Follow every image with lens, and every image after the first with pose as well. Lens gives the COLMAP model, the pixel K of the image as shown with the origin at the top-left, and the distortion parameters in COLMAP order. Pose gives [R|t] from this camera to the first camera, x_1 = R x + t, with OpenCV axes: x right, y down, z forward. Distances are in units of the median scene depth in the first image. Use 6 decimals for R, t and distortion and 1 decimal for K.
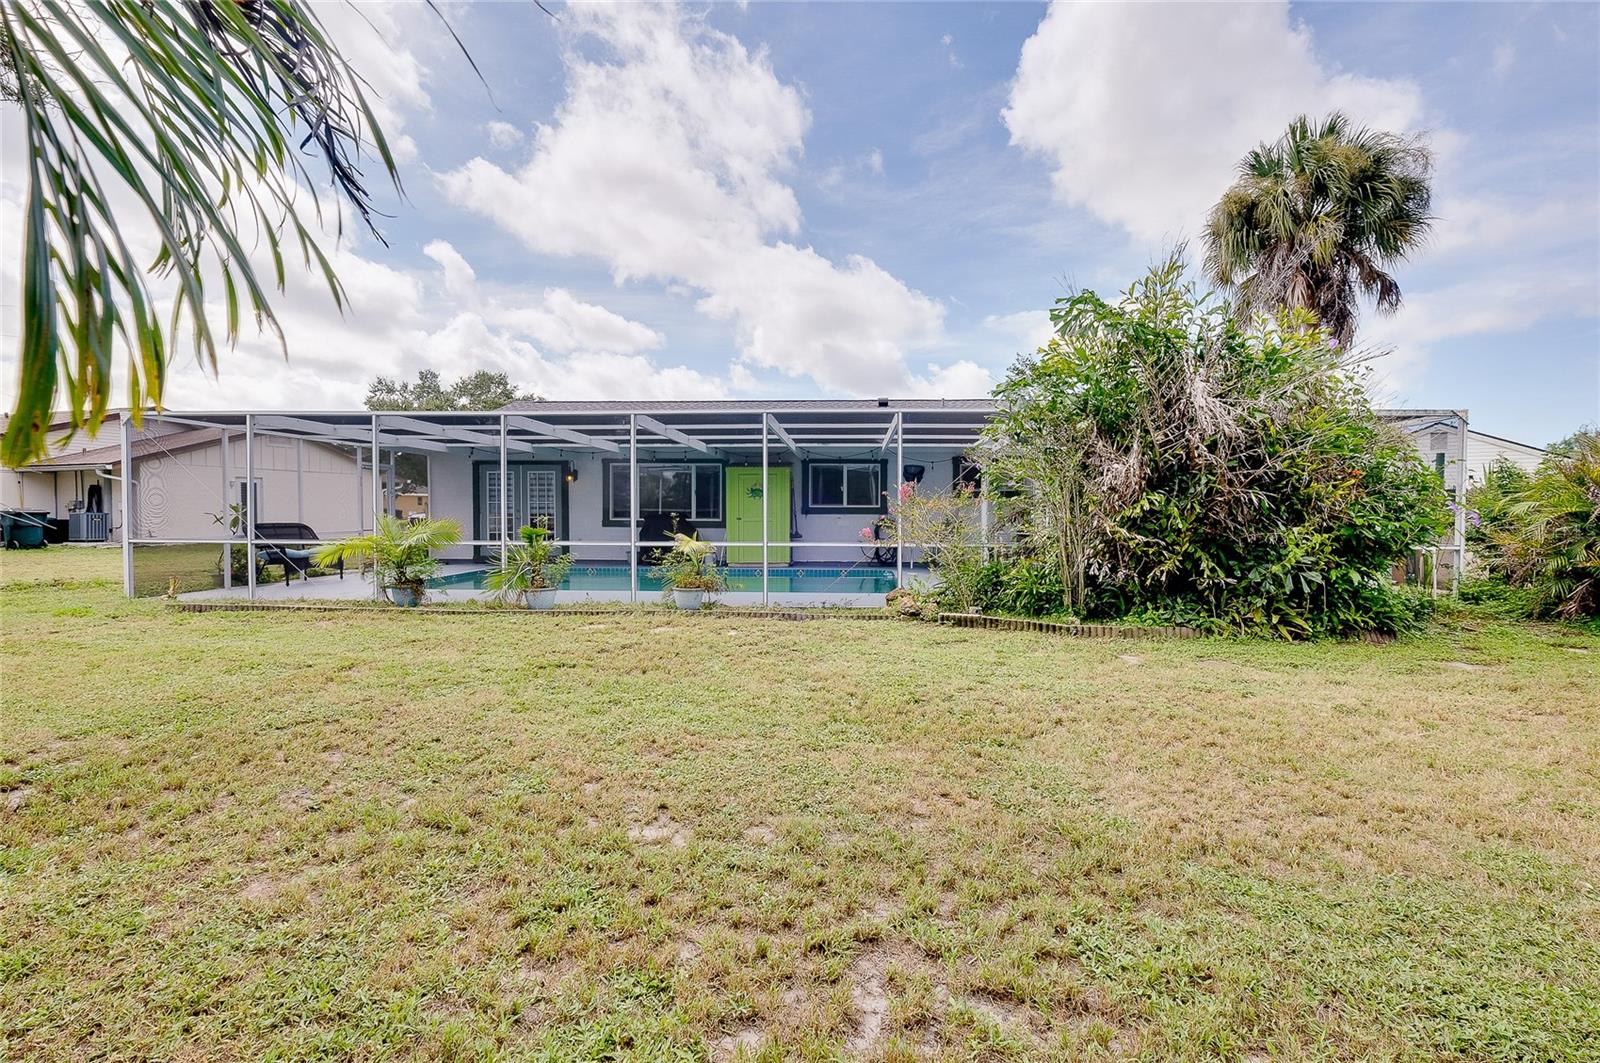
lens RADIAL K [[708.2, 0, 796.3], [0, 708.2, 533.5], [0, 0, 1]] dist [0.000388, -0.000060]
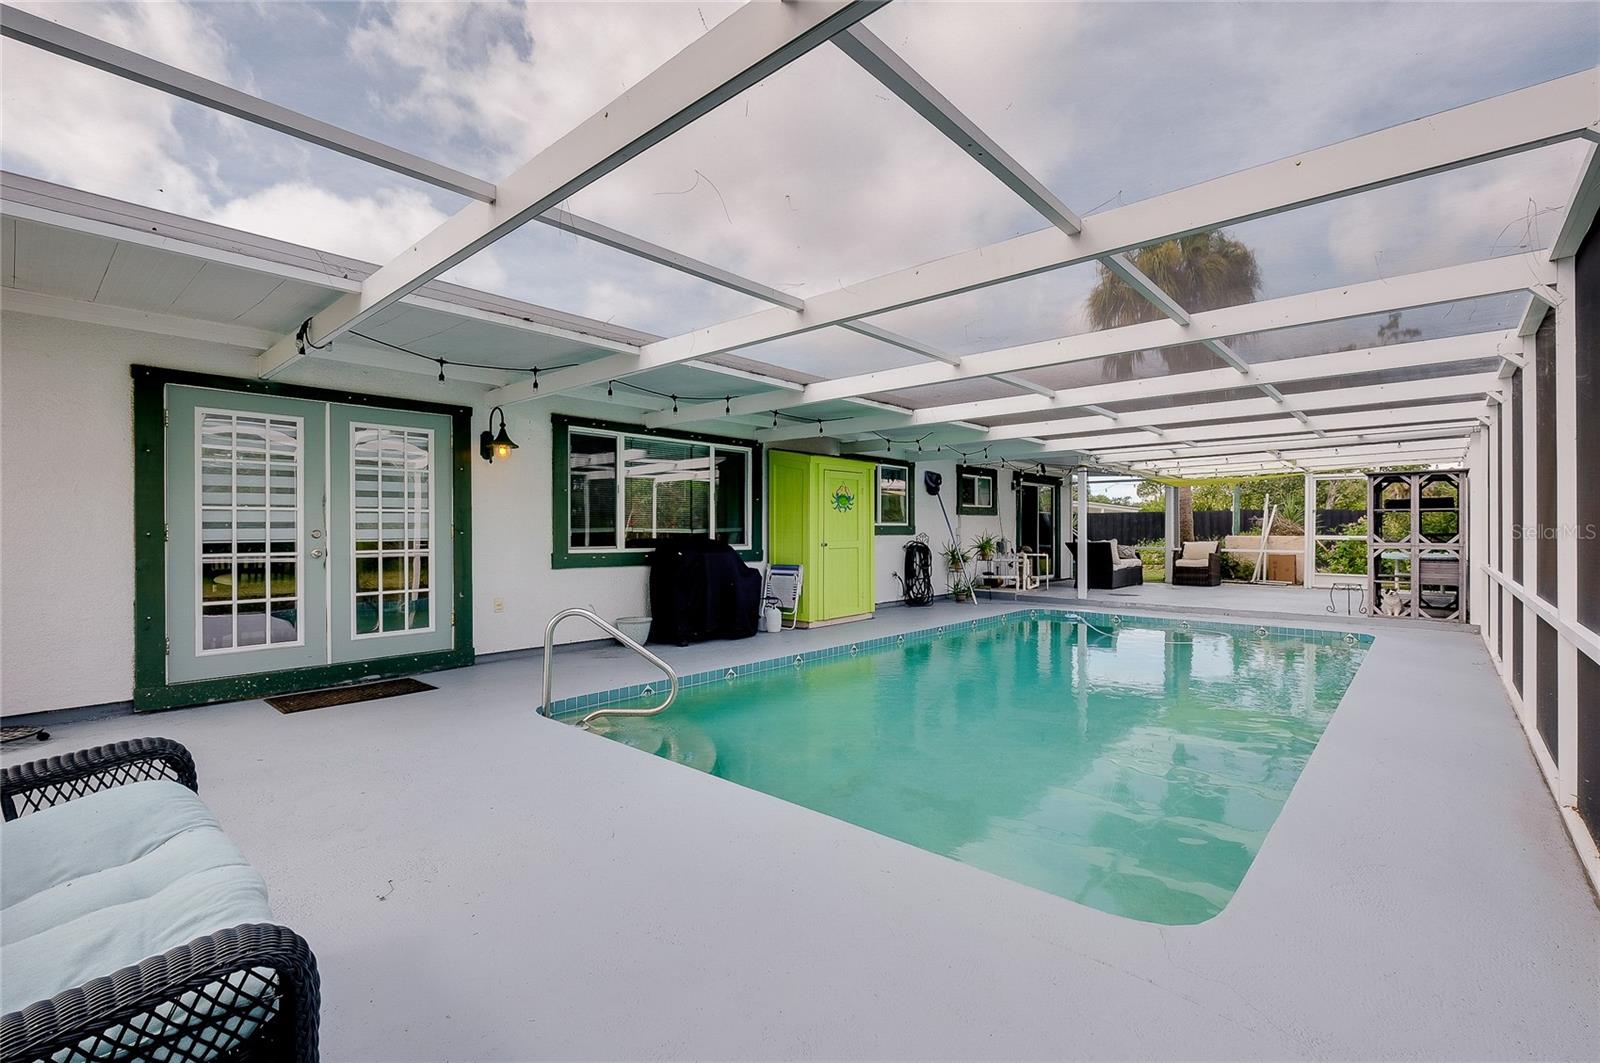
lens RADIAL K [[709.3, 0, 808.3], [0, 709.3, 527.8], [0, 0, 1]] dist [0.000332, 0.000009]
pose [[0.612411, -0.000981, 0.790539, -0.532525], [0.026811, 0.999450, -0.019529, -0.022839], [-0.790085, 0.033154, 0.612101, 0.621196]]
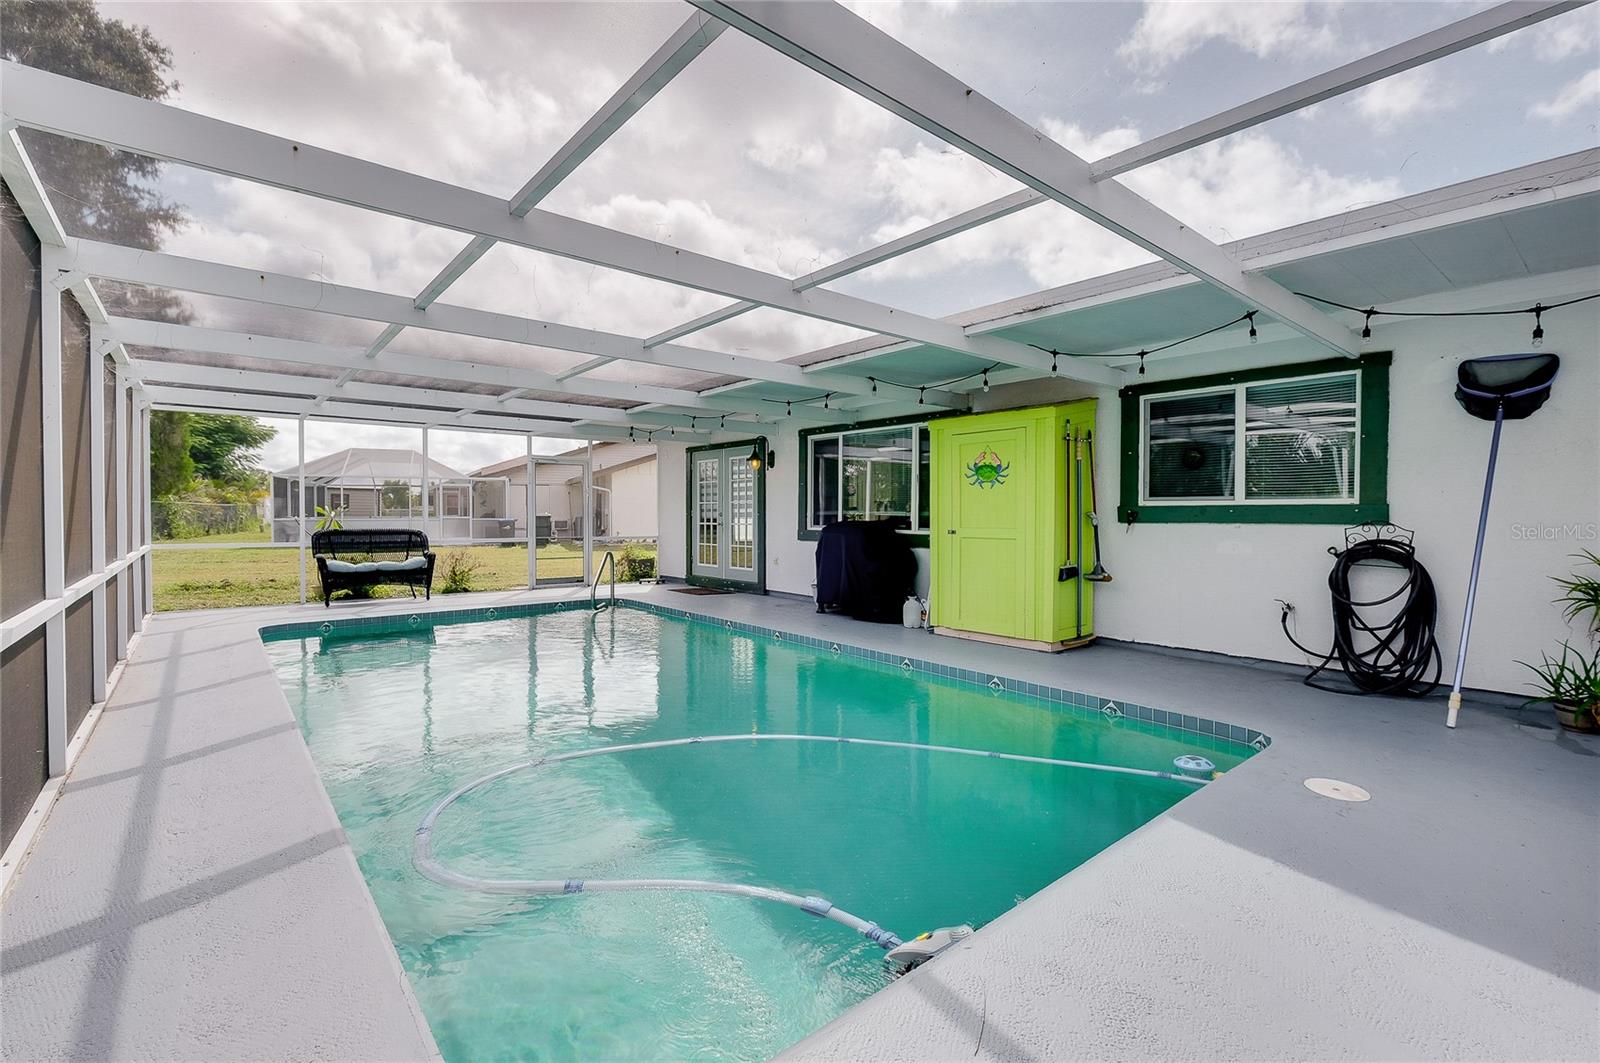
lens RADIAL K [[708.2, 0, 796.3], [0, 708.2, 533.5], [0, 0, 1]] dist [0.000388, -0.000060]
pose [[0.693190, 0.018824, -0.720509, 0.172535], [-0.023004, 0.999727, 0.003987, -0.018491], [0.720388, 0.013811, 0.693434, 0.583601]]
